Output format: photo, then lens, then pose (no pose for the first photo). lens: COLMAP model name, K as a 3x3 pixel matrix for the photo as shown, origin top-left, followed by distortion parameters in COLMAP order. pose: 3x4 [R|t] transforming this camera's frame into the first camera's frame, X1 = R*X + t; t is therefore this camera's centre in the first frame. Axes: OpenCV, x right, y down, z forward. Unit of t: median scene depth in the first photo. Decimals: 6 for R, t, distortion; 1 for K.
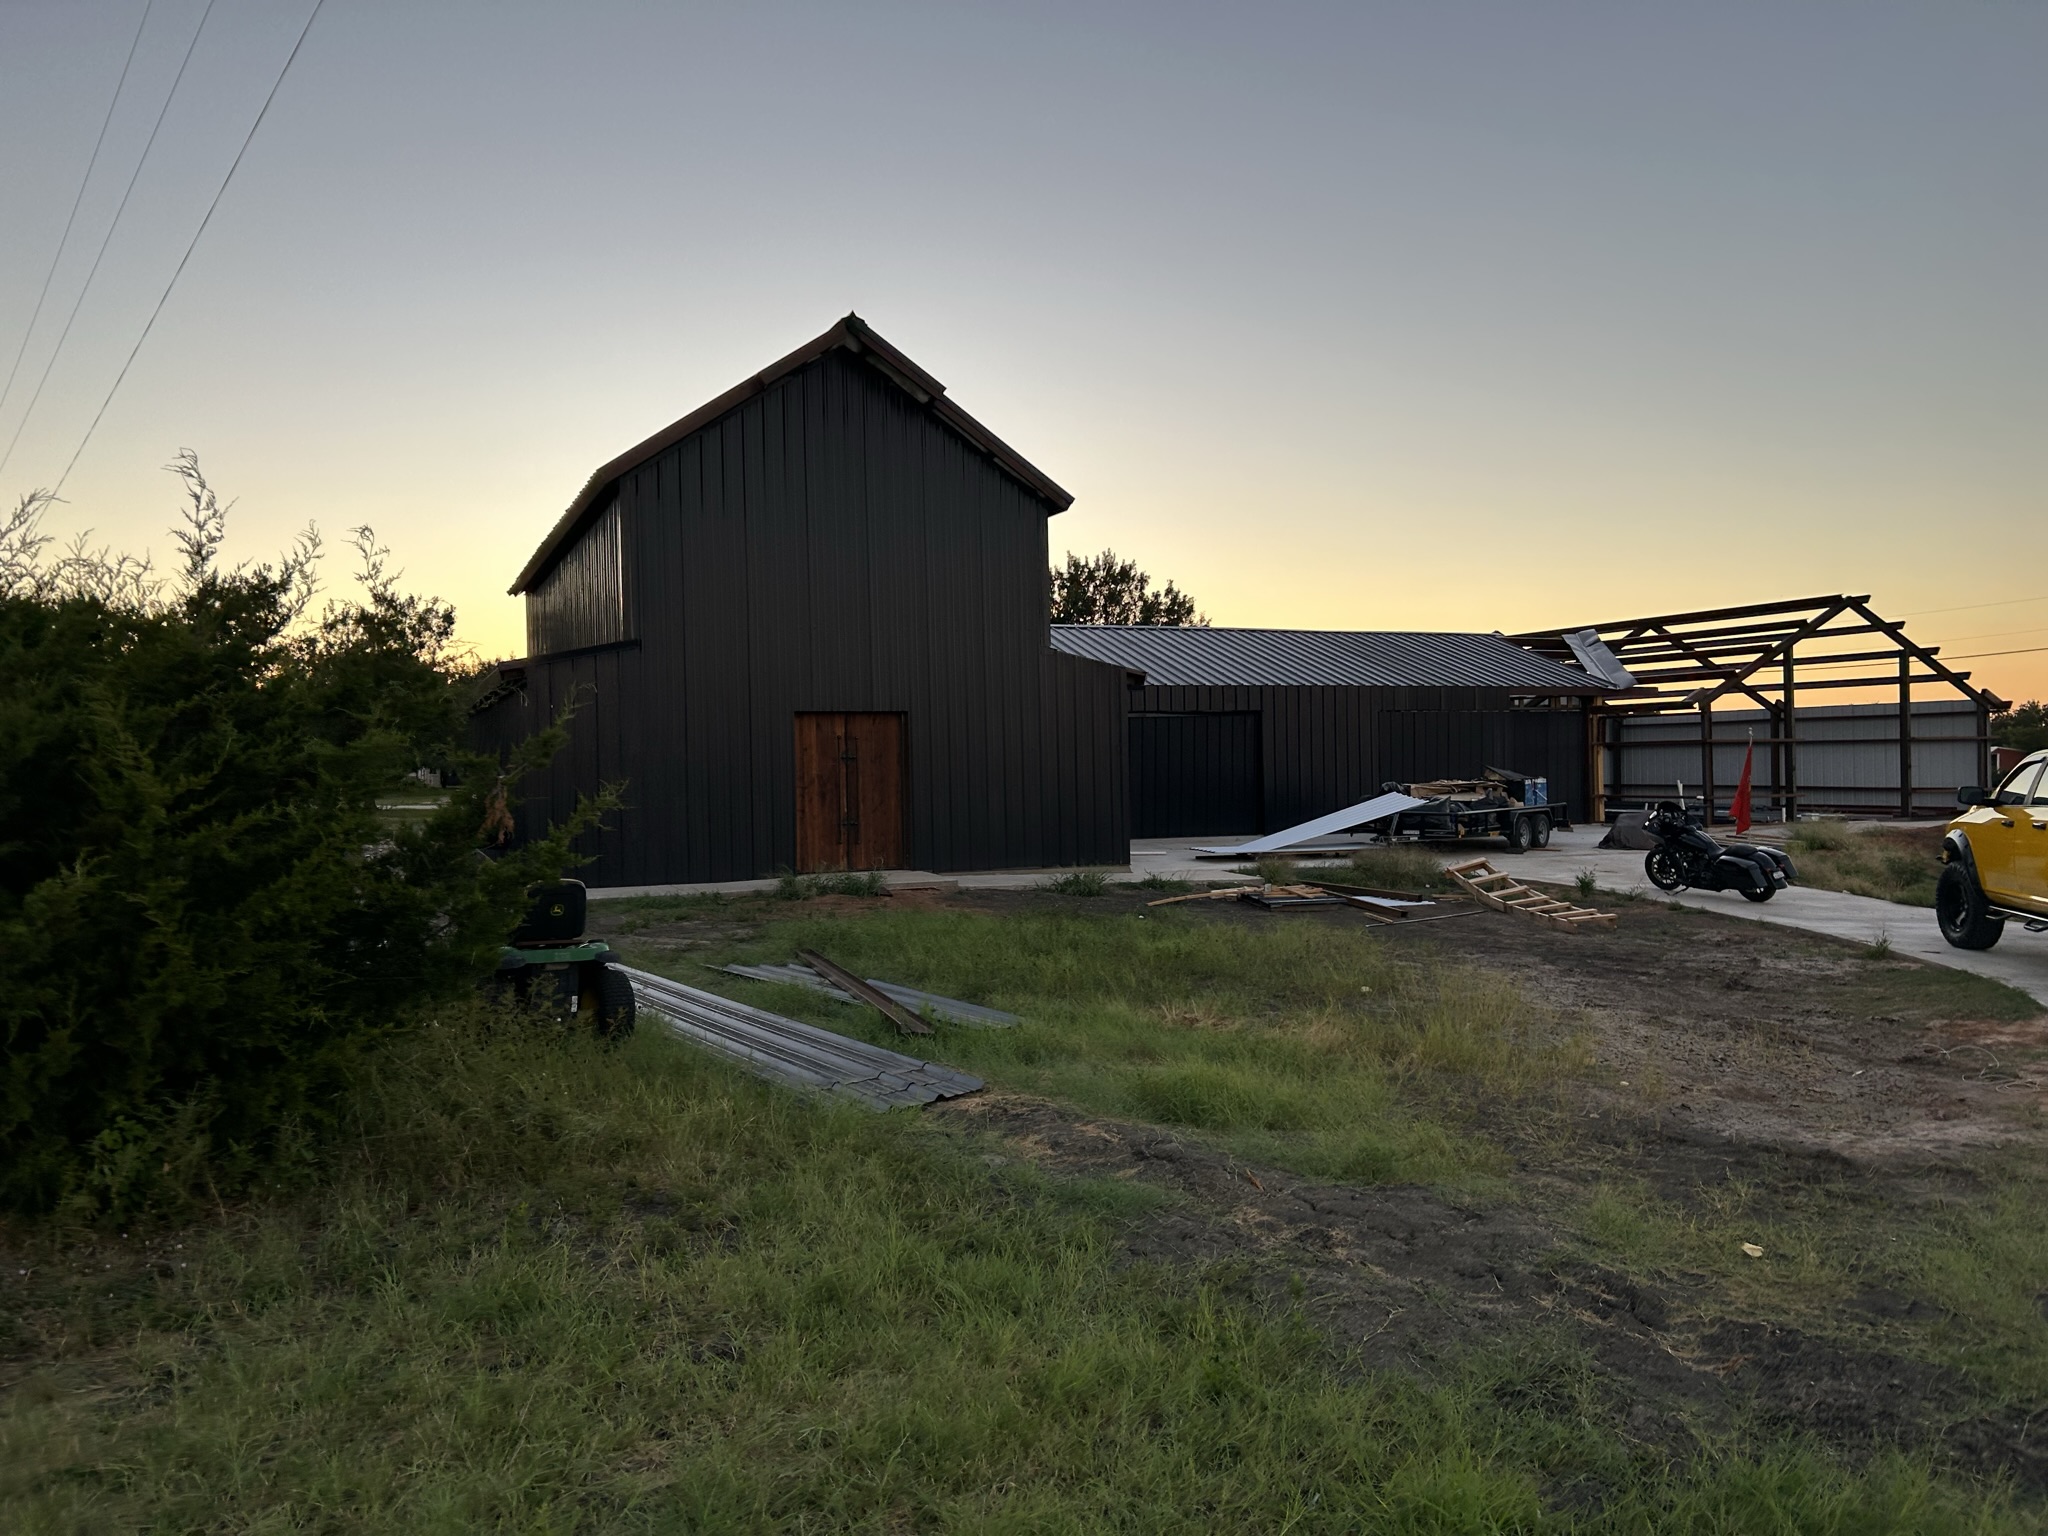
lens RADIAL K [[1521.8, 0, 1003.7], [0, 1521.8, 749.7], [0, 0, 1]] dist [0.061244, -0.057919]
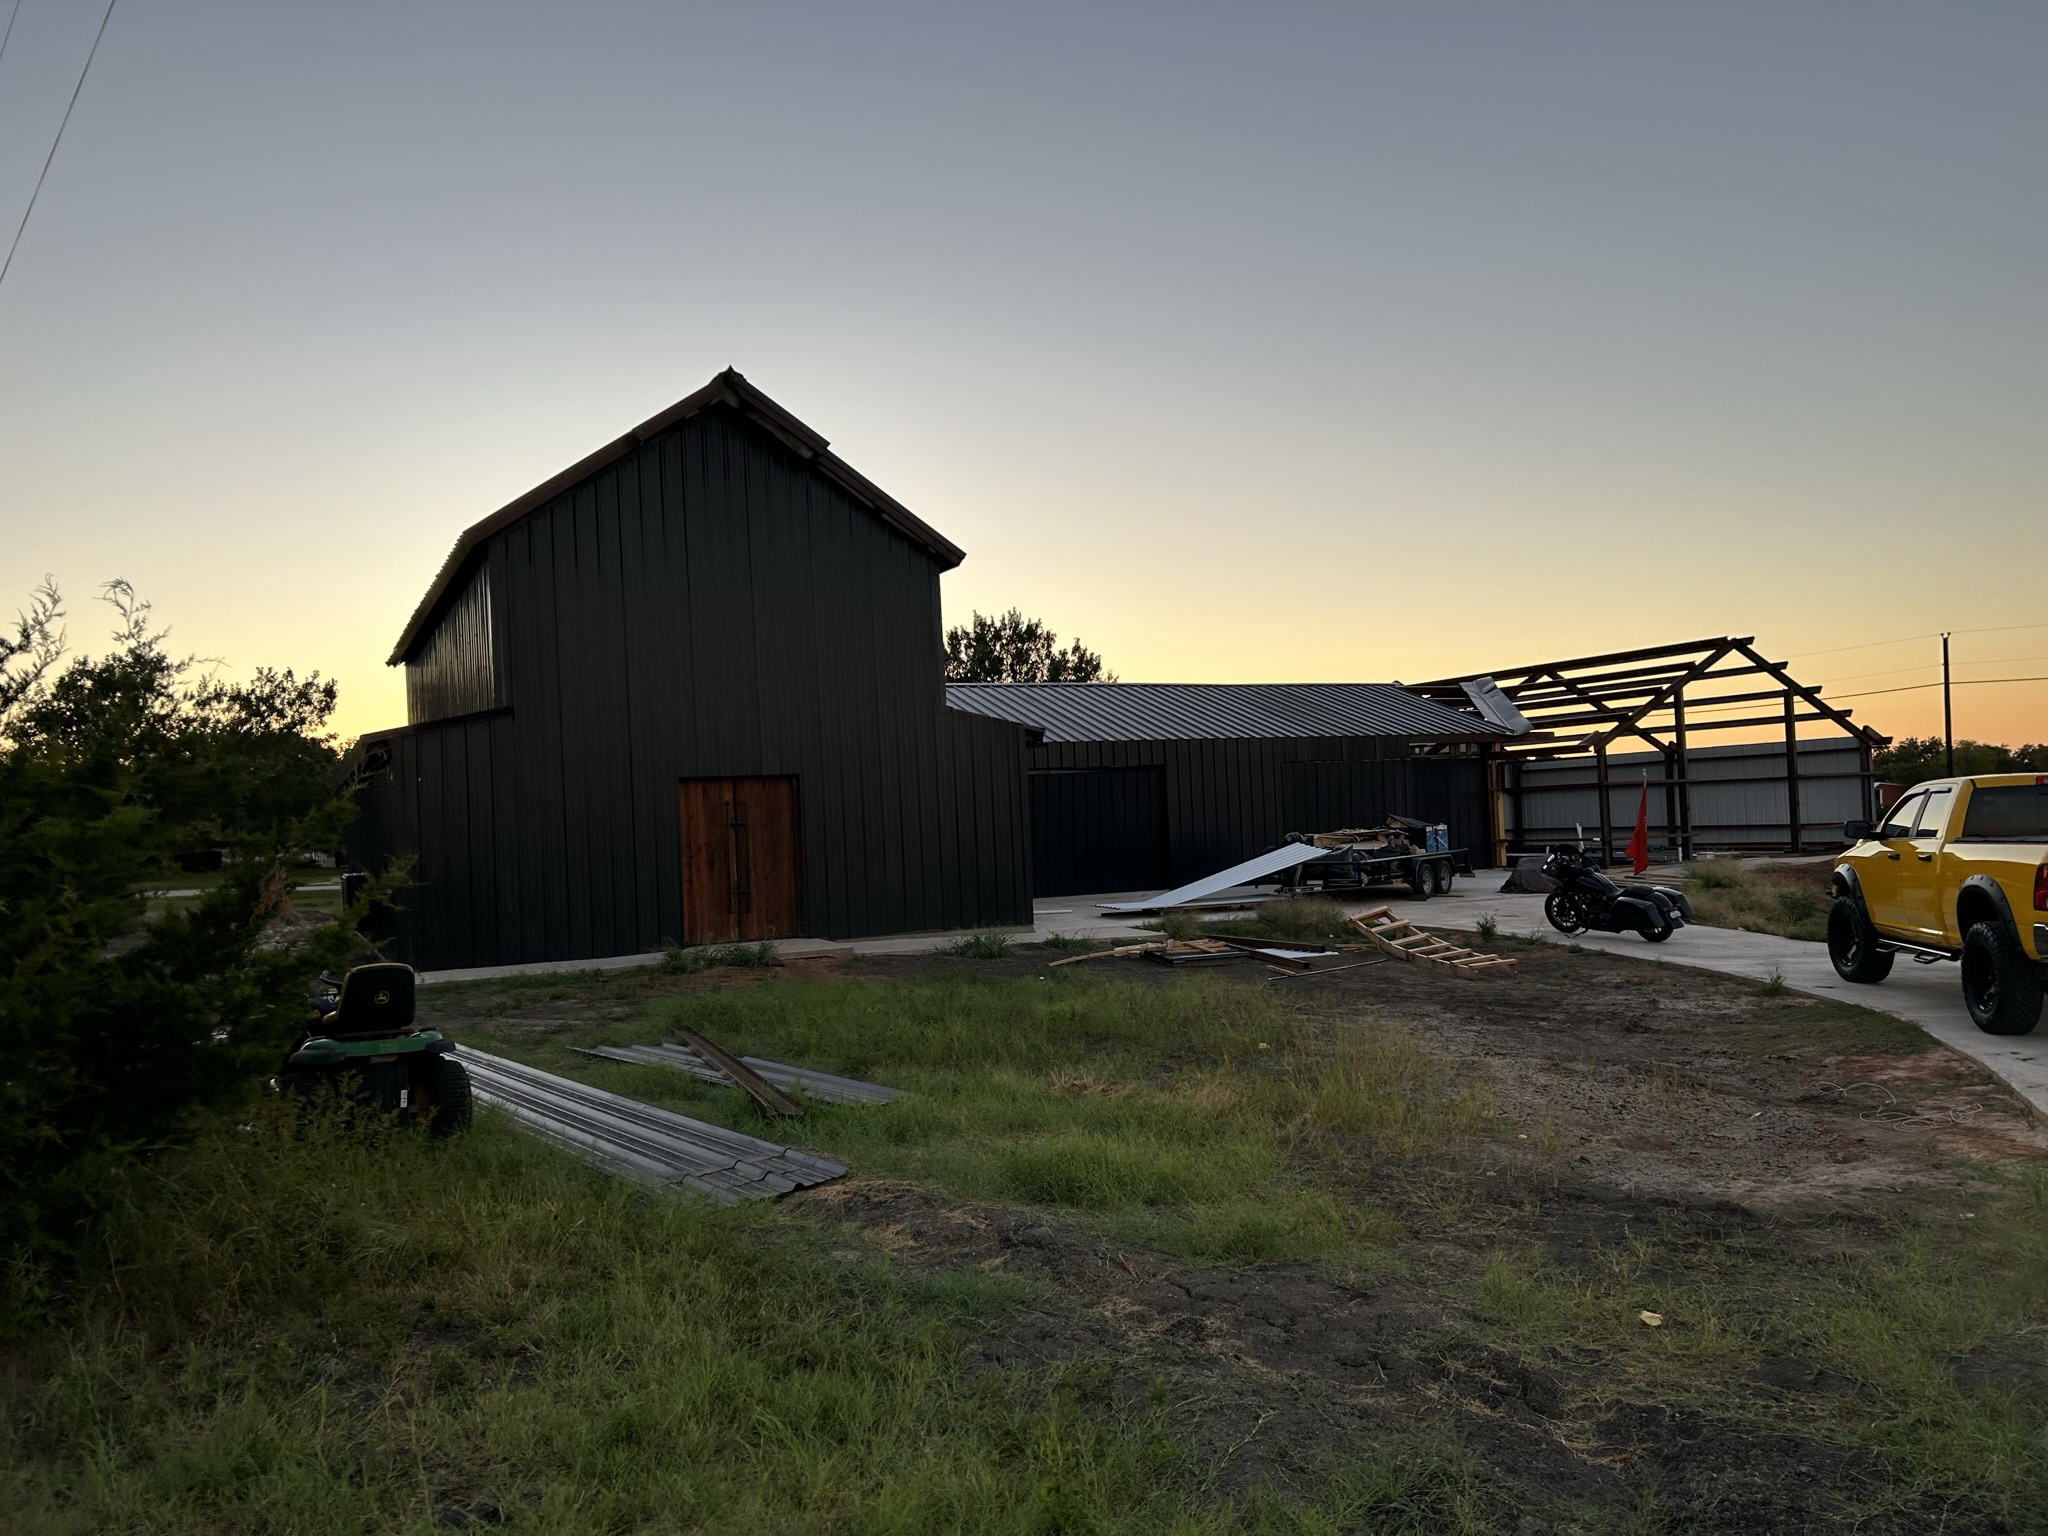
lens RADIAL K [[1521.8, 0, 1007.1], [0, 1521.8, 779.7], [0, 0, 1]] dist [0.061244, -0.057919]
pose [[0.998014, -0.027488, 0.056675, 0.015093], [0.028660, 0.999390, -0.019978, 0.001415], [-0.056091, 0.021562, 0.998193, 0.023893]]
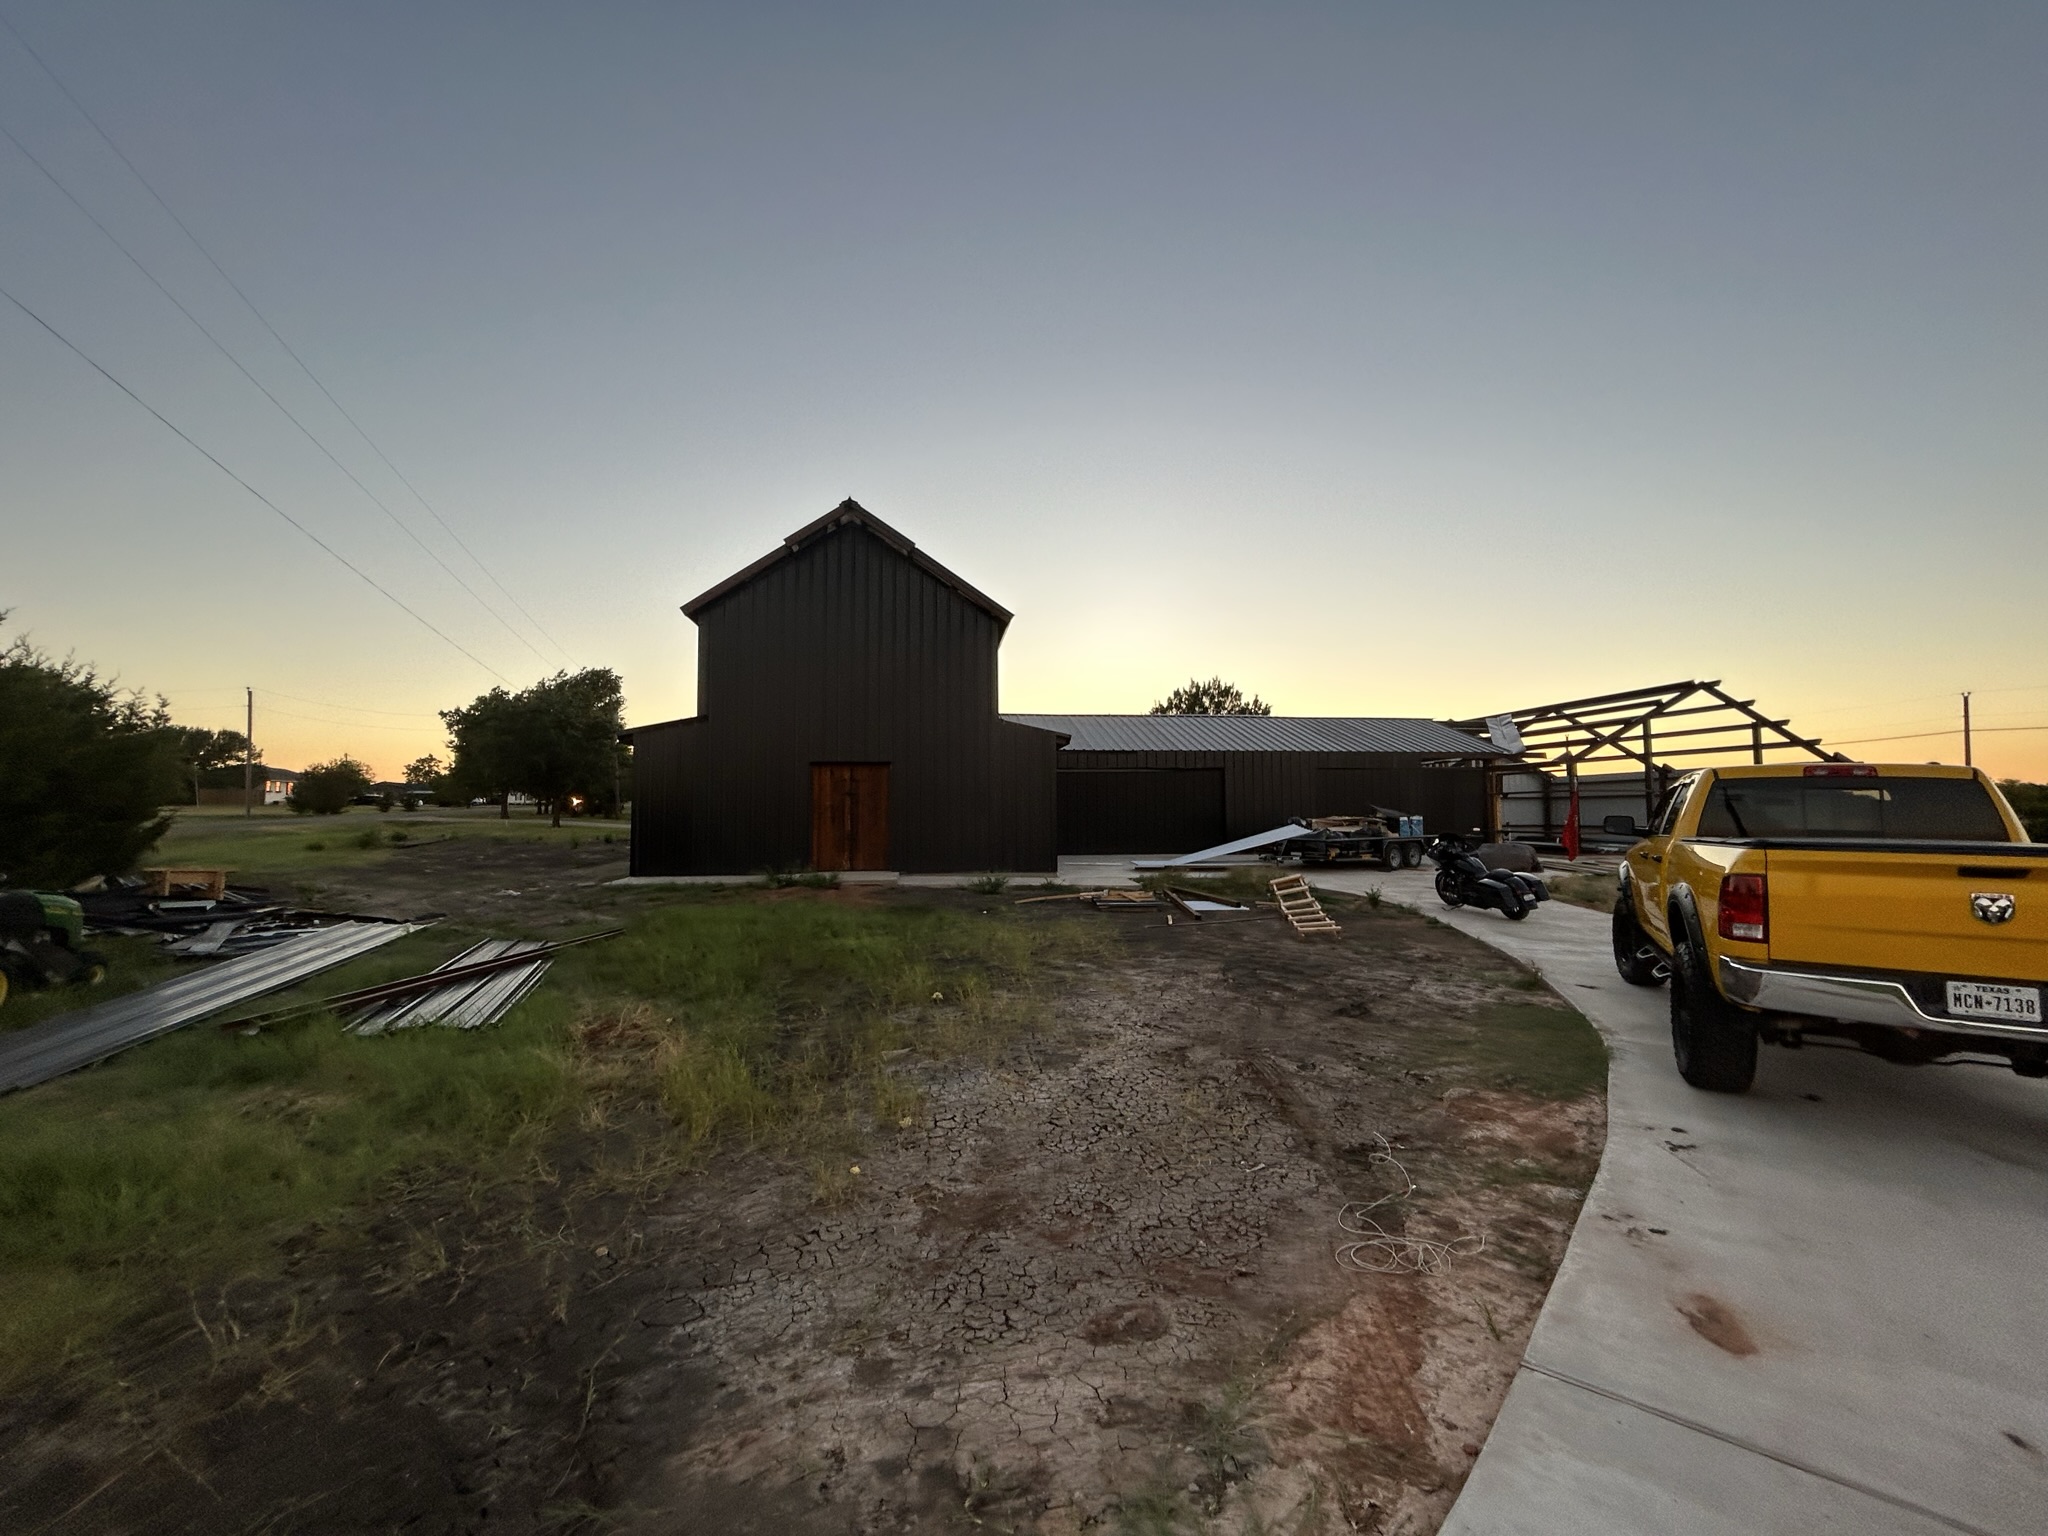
lens RADIAL K [[822.6, 0, 1022.4], [0, 822.6, 752.2], [0, 0, 1]] dist [-0.000323, -0.002038]
pose [[0.964283, -0.008345, -0.264743, 0.277713], [-0.008177, 0.998089, -0.061244, 0.013117], [0.264748, 0.061222, 0.962372, 0.280367]]
